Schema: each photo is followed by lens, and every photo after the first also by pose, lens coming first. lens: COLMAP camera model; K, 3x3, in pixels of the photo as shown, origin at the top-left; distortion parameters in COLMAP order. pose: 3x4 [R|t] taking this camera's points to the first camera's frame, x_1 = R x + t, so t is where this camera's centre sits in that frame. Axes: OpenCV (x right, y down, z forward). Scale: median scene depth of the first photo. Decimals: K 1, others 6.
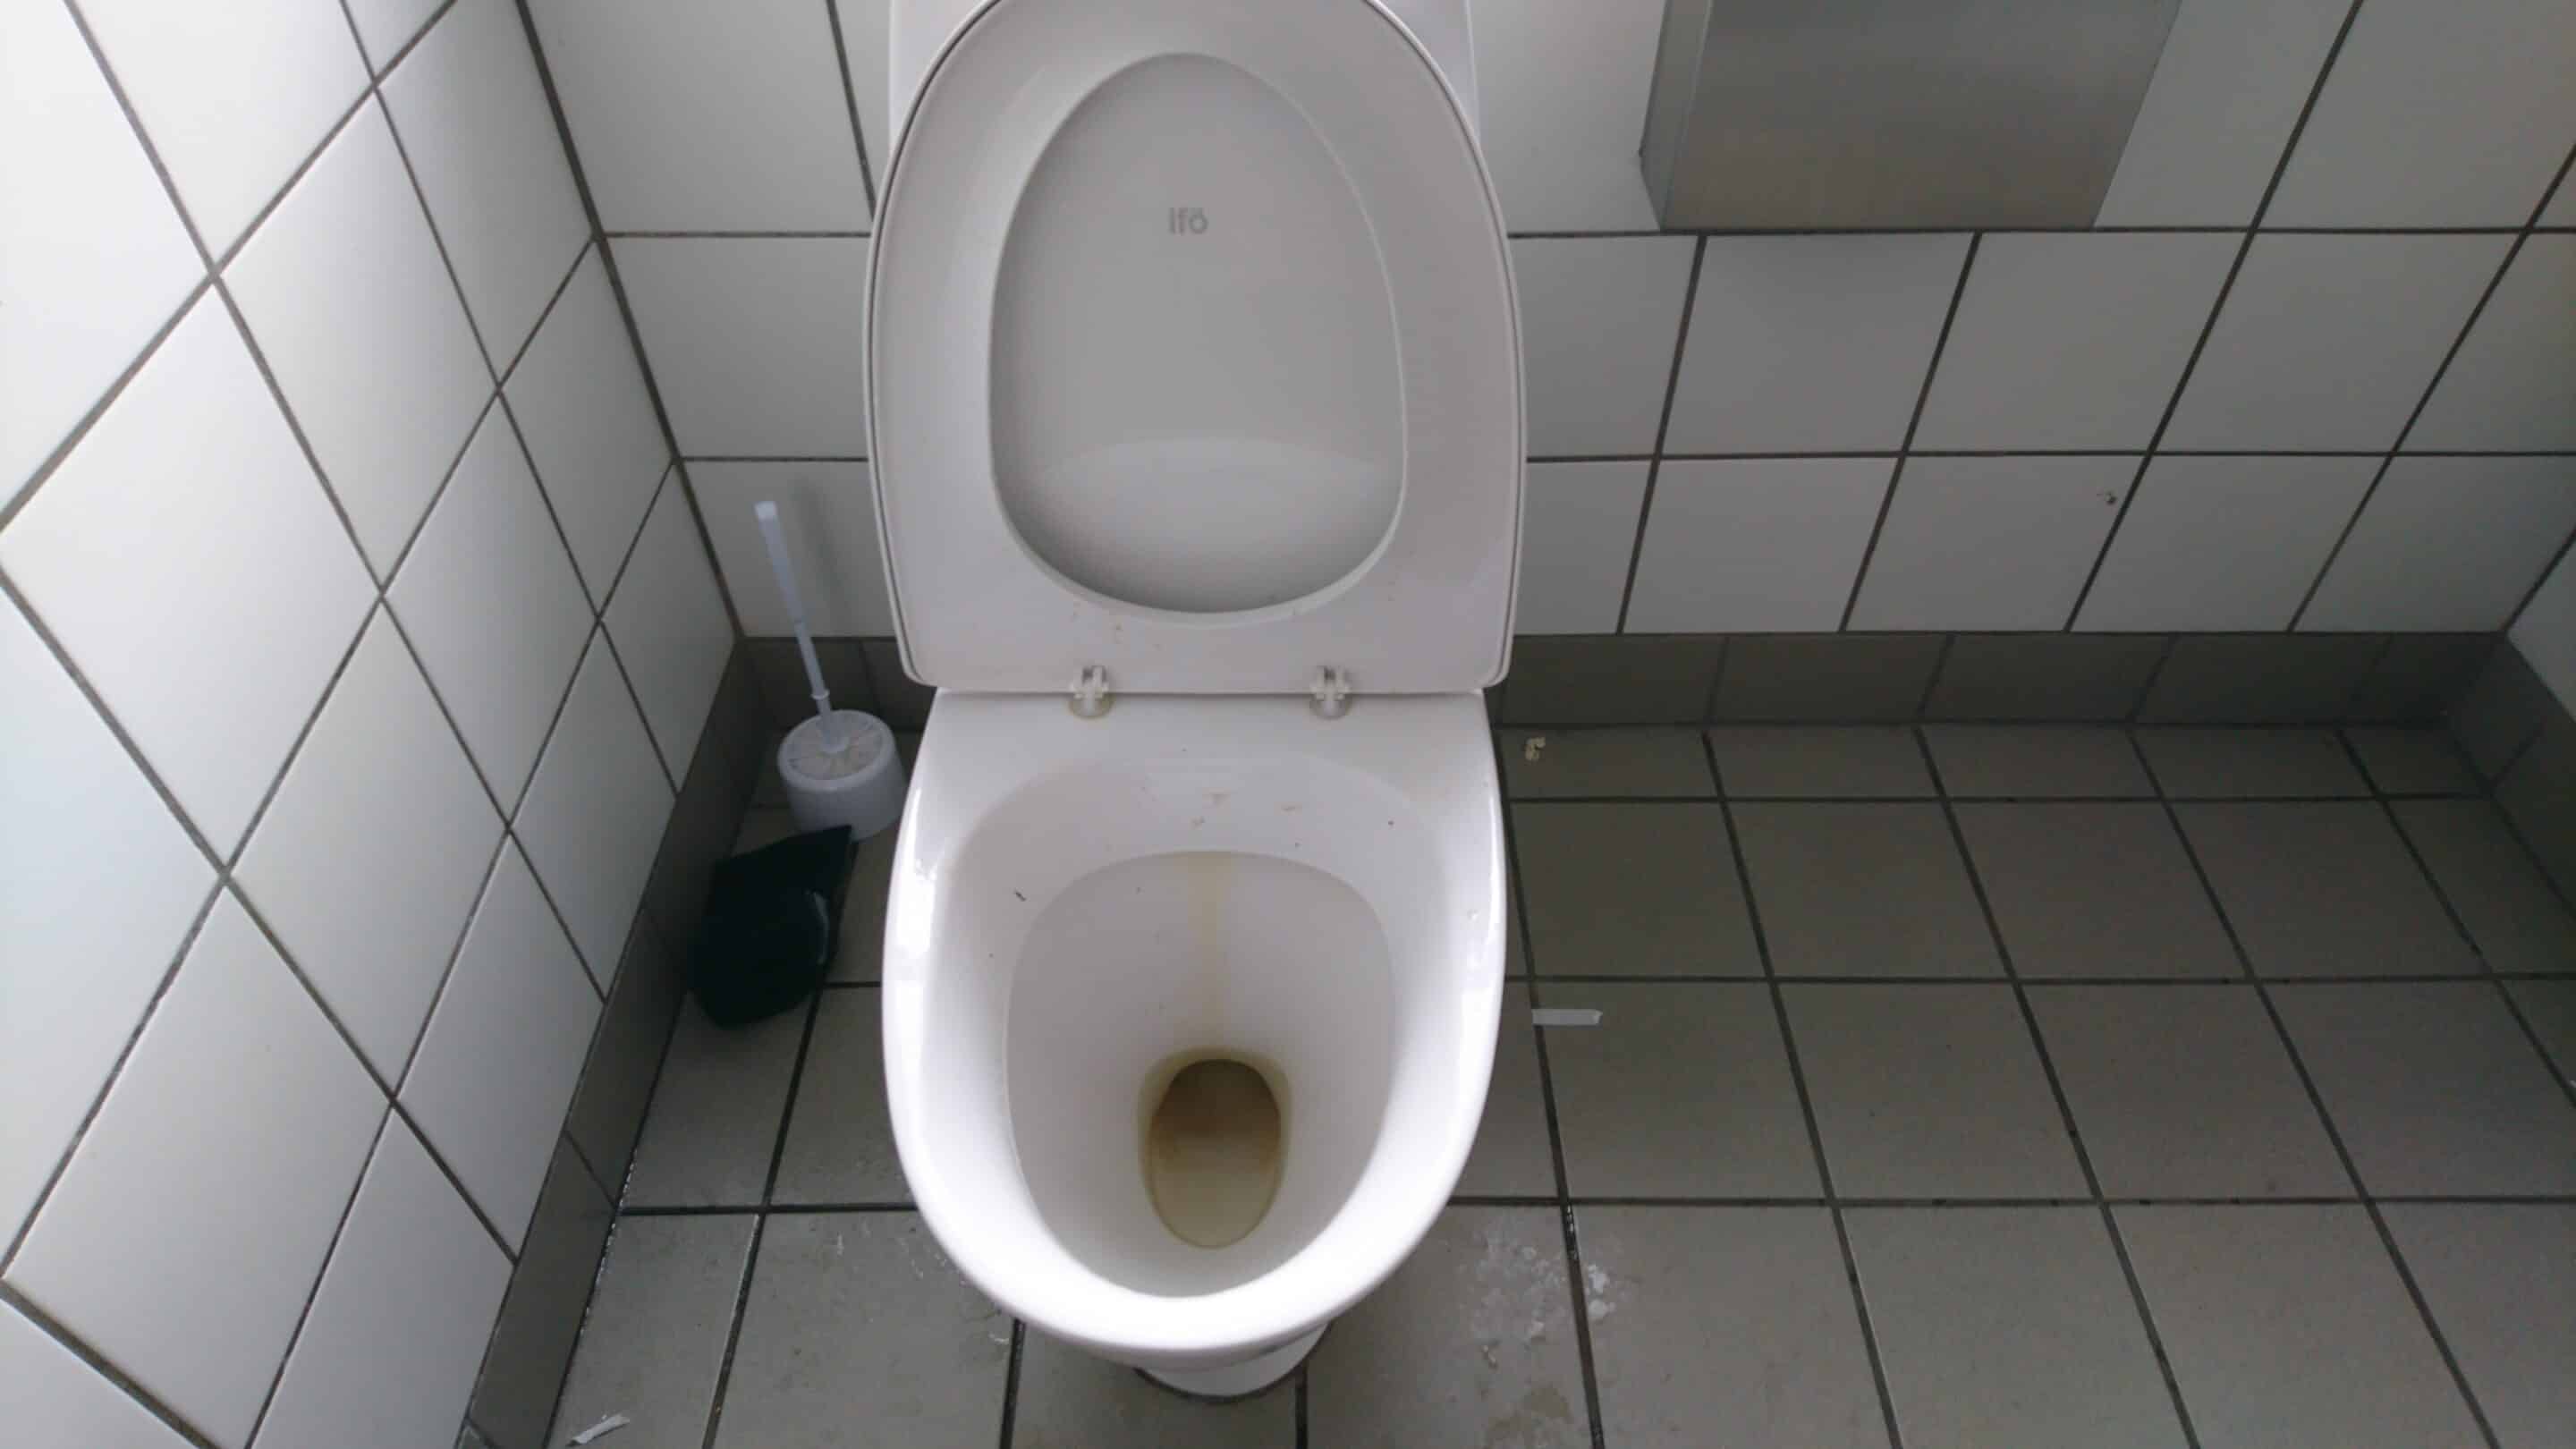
lens RADIAL K [[1742.5, 0, 1288.0], [0, 1742.5, 724.5], [0, 0, 1]] dist [0.026877, 0.000269]
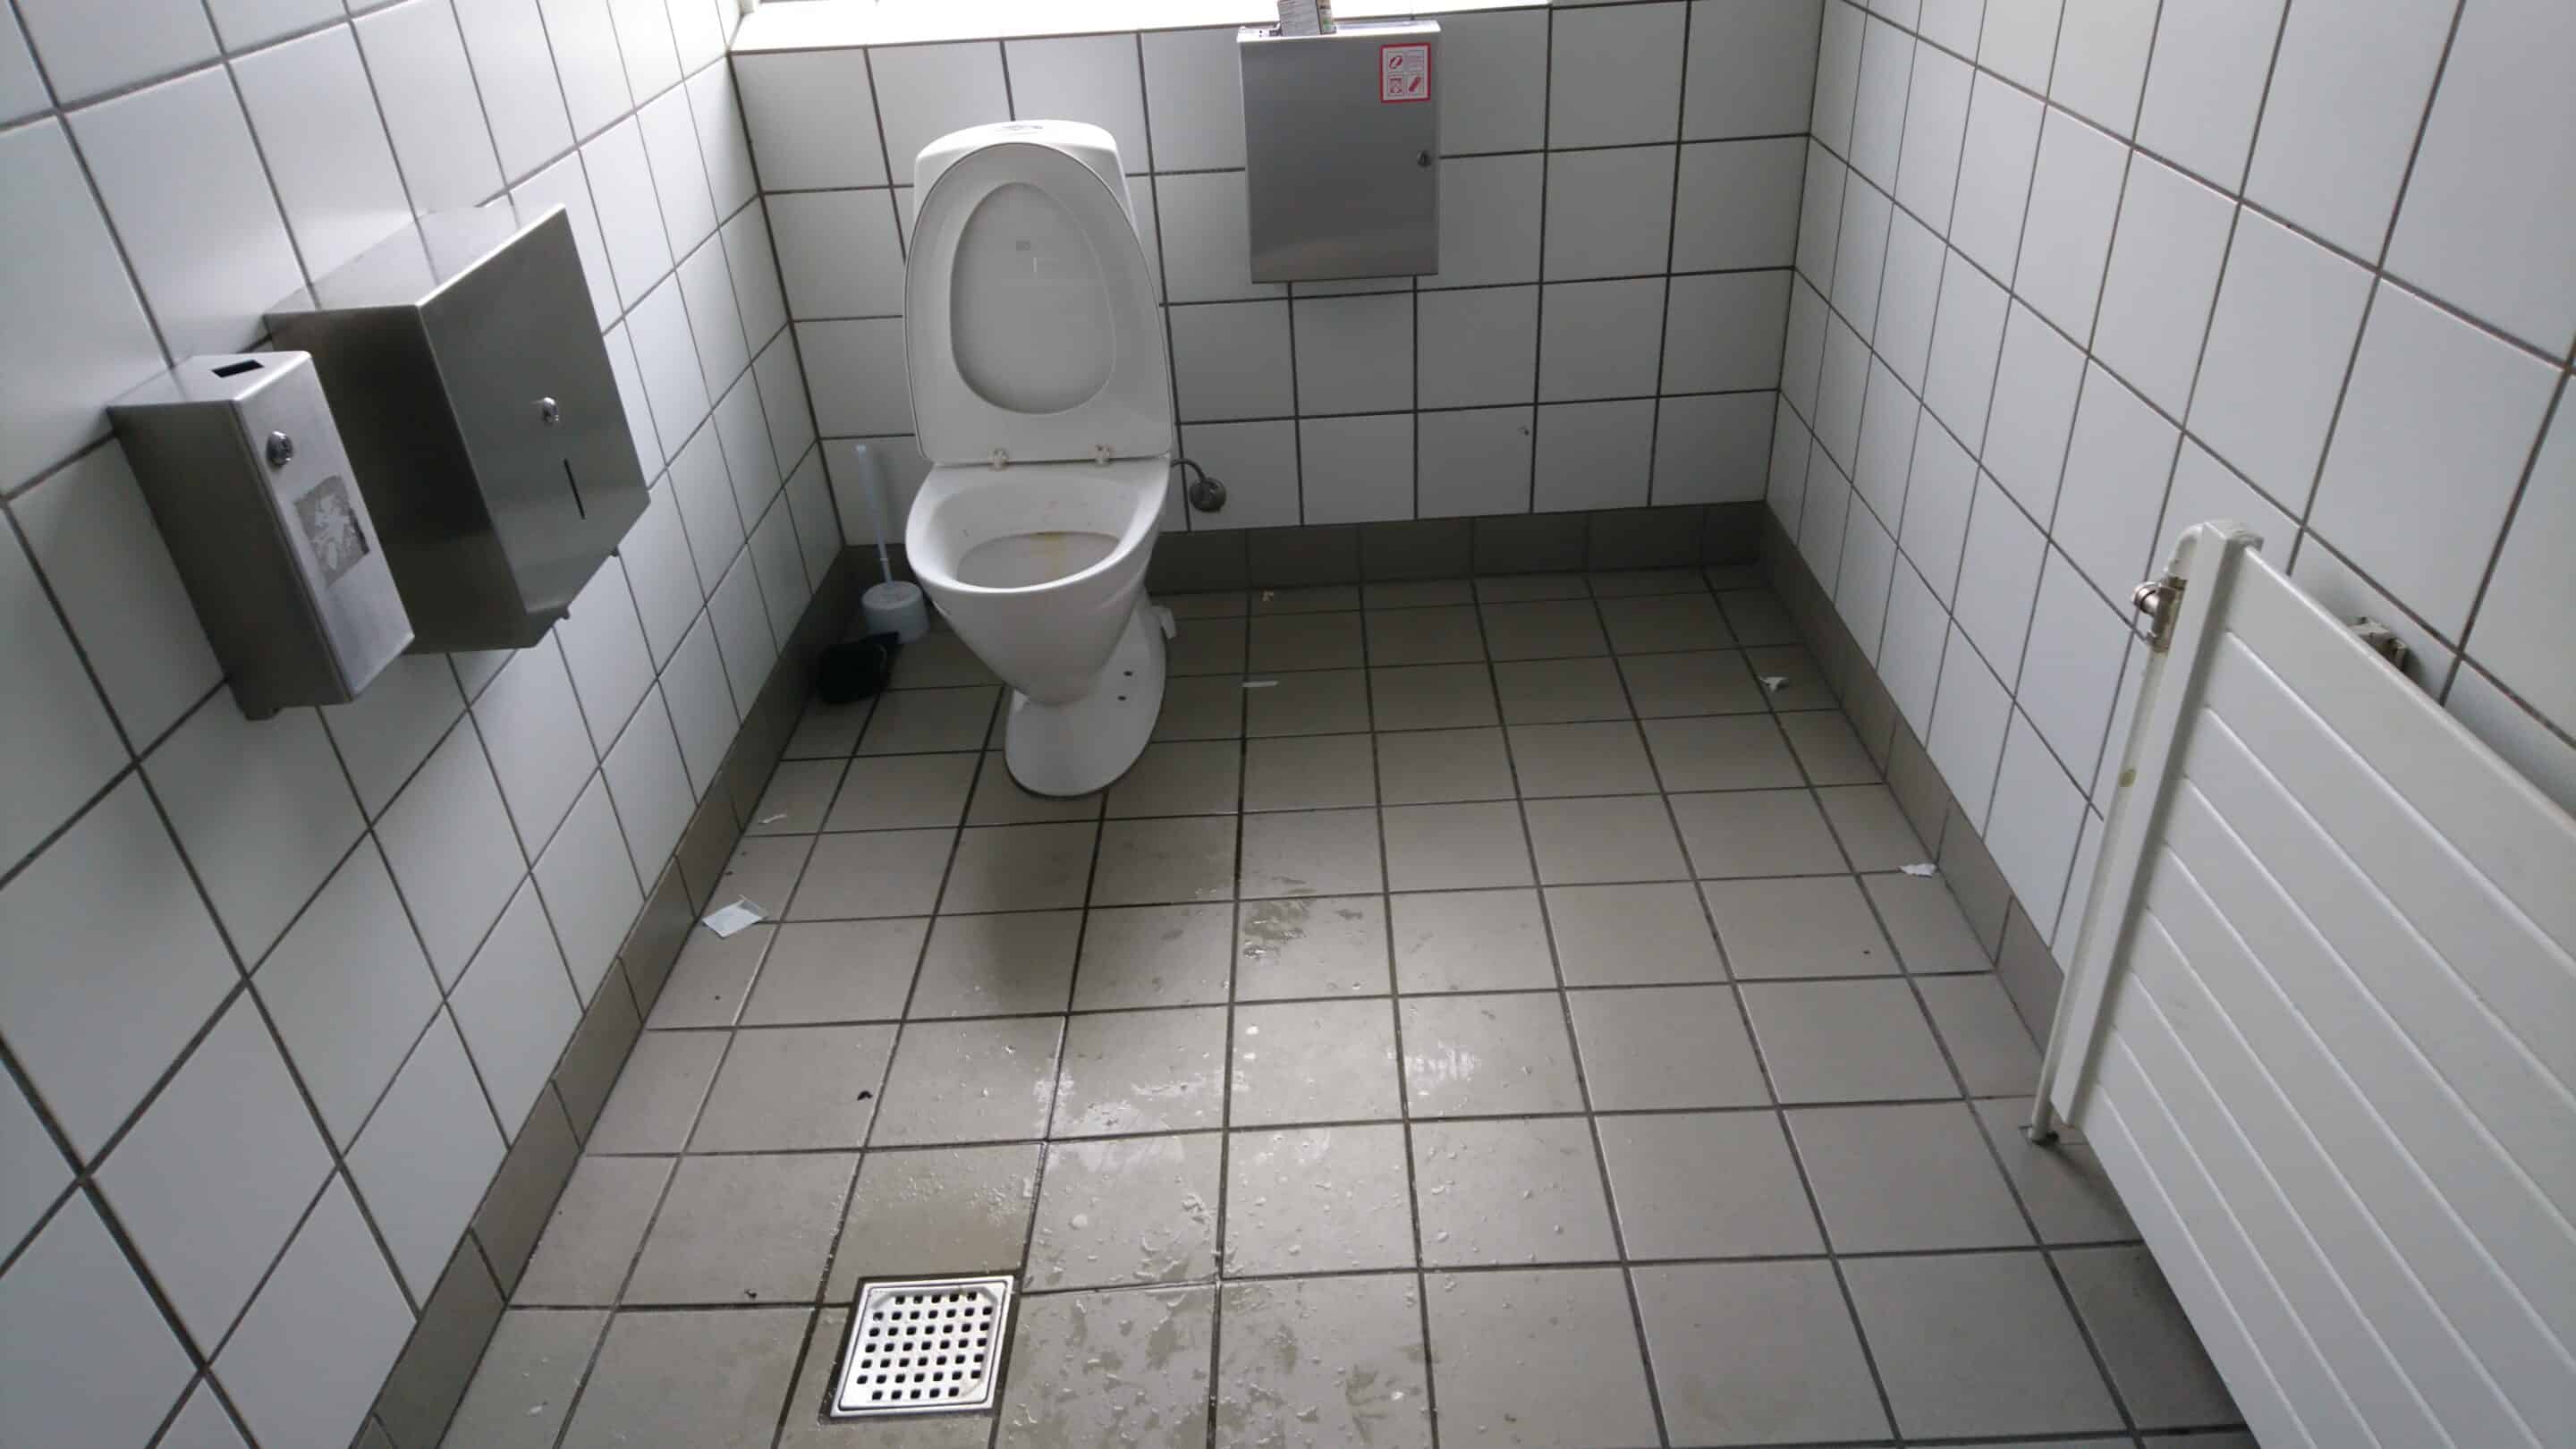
lens RADIAL K [[1742.5, 0, 1288.0], [0, 1742.5, 724.5], [0, 0, 1]] dist [0.026877, 0.000269]
pose [[0.998315, -0.047023, -0.034003, 0.286795], [0.037399, 0.969409, -0.242587, 0.771267], [0.044370, 0.240907, 0.969534, -0.991339]]
